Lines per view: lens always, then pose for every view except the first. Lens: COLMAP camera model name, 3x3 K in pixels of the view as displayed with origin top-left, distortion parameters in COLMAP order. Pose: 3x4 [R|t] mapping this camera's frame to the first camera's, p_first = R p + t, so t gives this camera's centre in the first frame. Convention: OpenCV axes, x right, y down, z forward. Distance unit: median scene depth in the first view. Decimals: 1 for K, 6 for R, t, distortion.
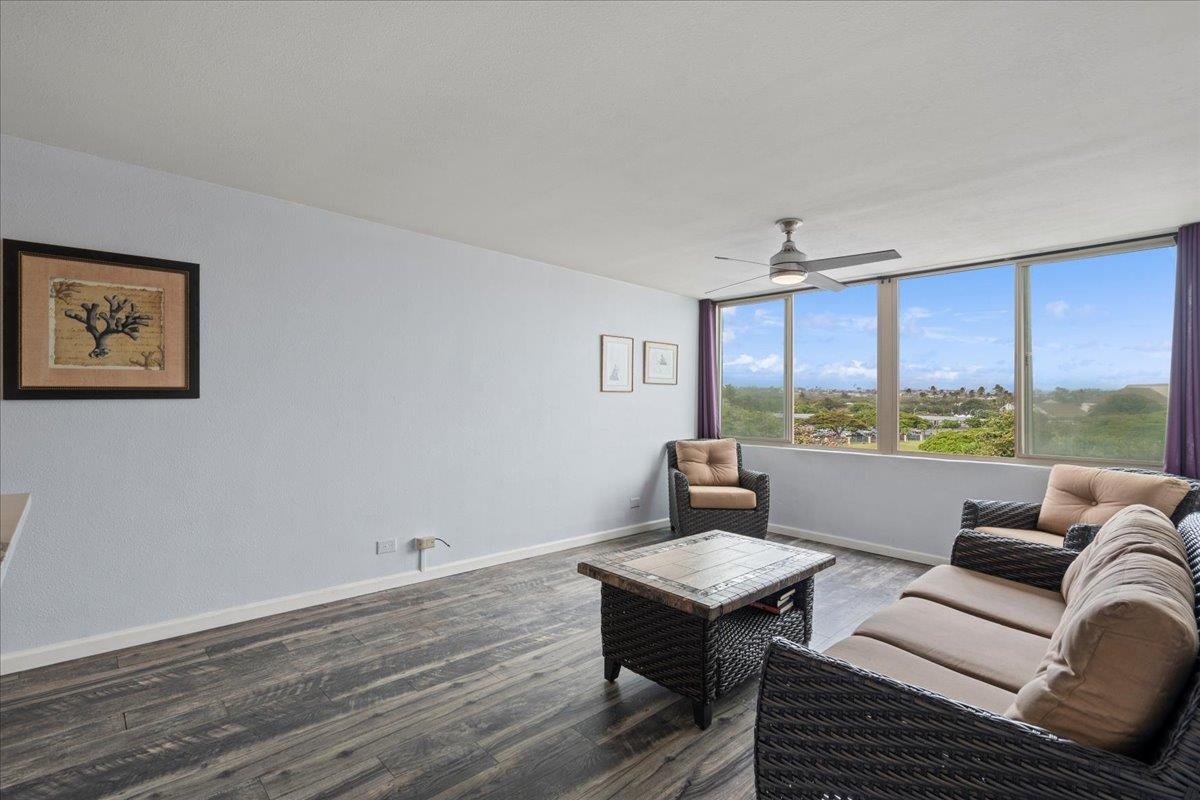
lens RADIAL K [[554.7, 0, 600.0], [0, 554.7, 400.0], [0, 0, 1]] dist [0.003841, 0.000122]
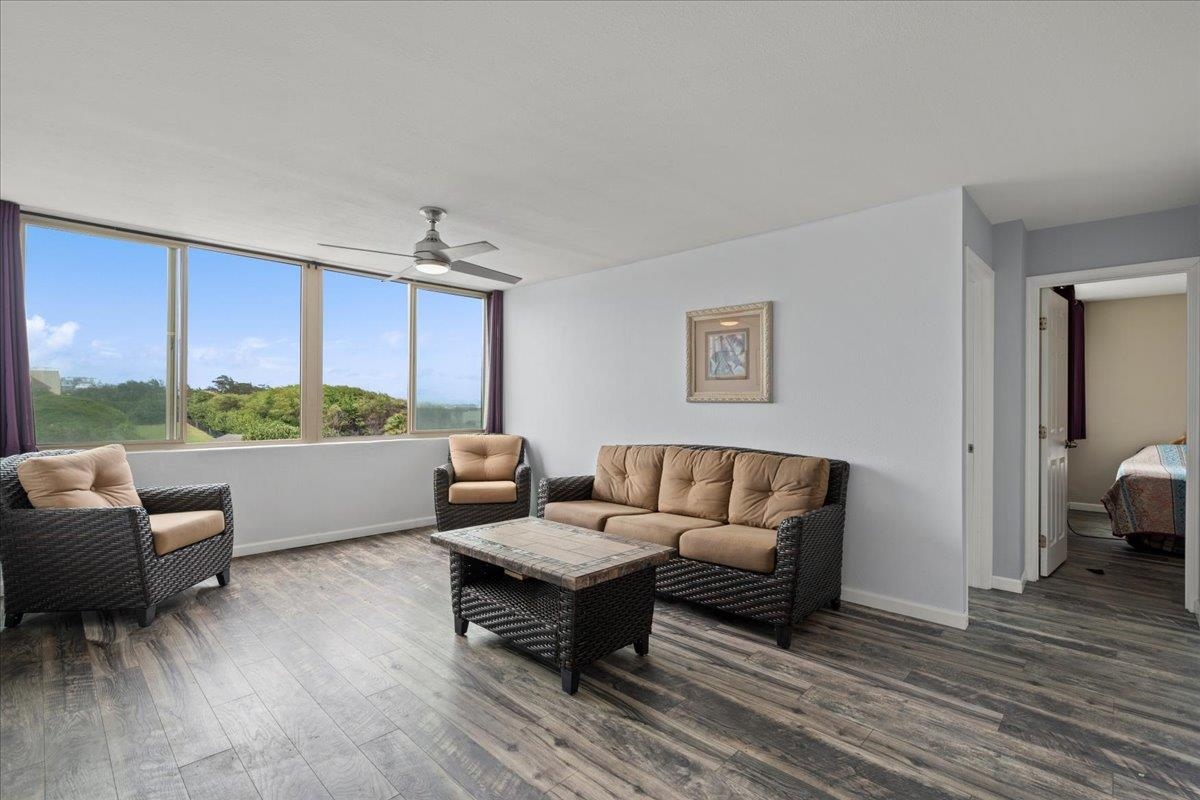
lens RADIAL K [[537.9, 0, 601.8], [0, 537.9, 406.1], [0, 0, 1]] dist [0.000224, 0.000043]
pose [[-0.040568, -0.025070, 0.998862, -0.560859], [-0.016795, 0.999561, 0.024405, 0.000143], [-0.999036, -0.015786, -0.040971, 0.638556]]
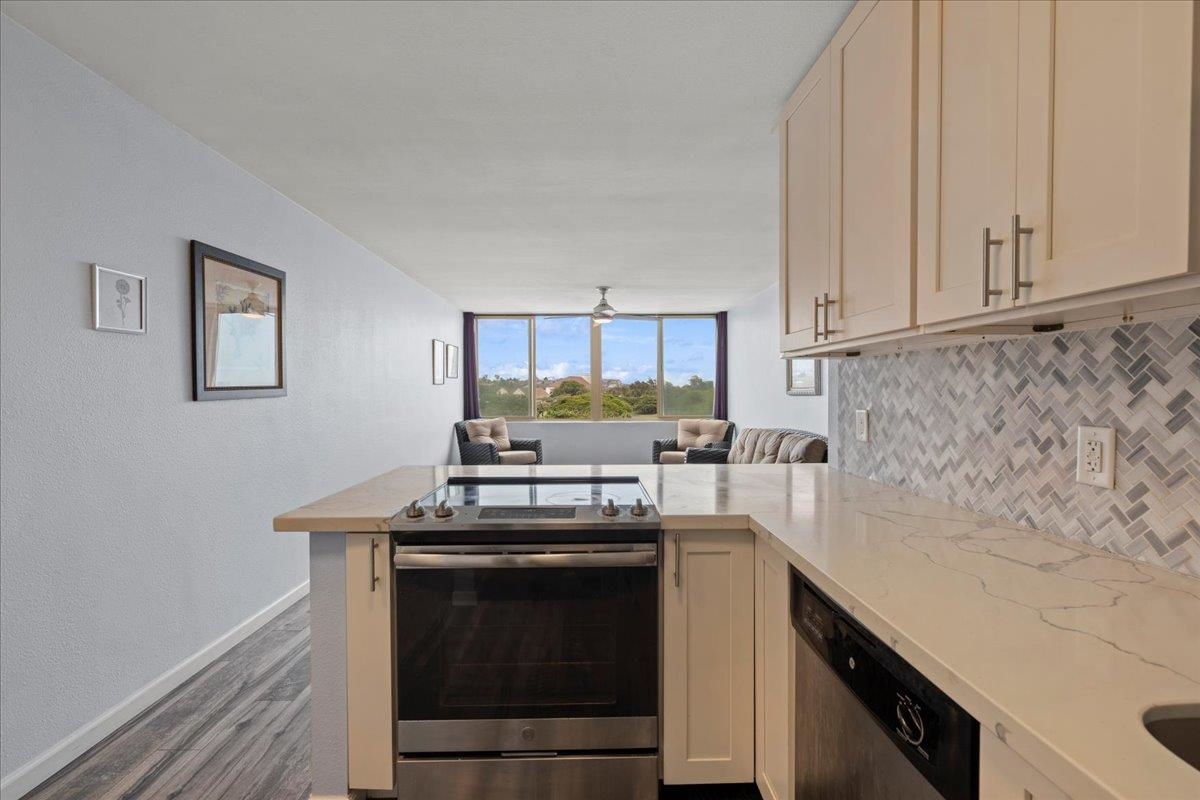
lens RADIAL K [[537.9, 0, 601.8], [0, 537.9, 406.1], [0, 0, 1]] dist [0.000224, 0.000043]
pose [[0.673592, -0.034272, 0.738309, -0.812027], [0.007450, 0.999188, 0.039585, -0.014338], [-0.739066, -0.021164, 0.673300, -0.128926]]
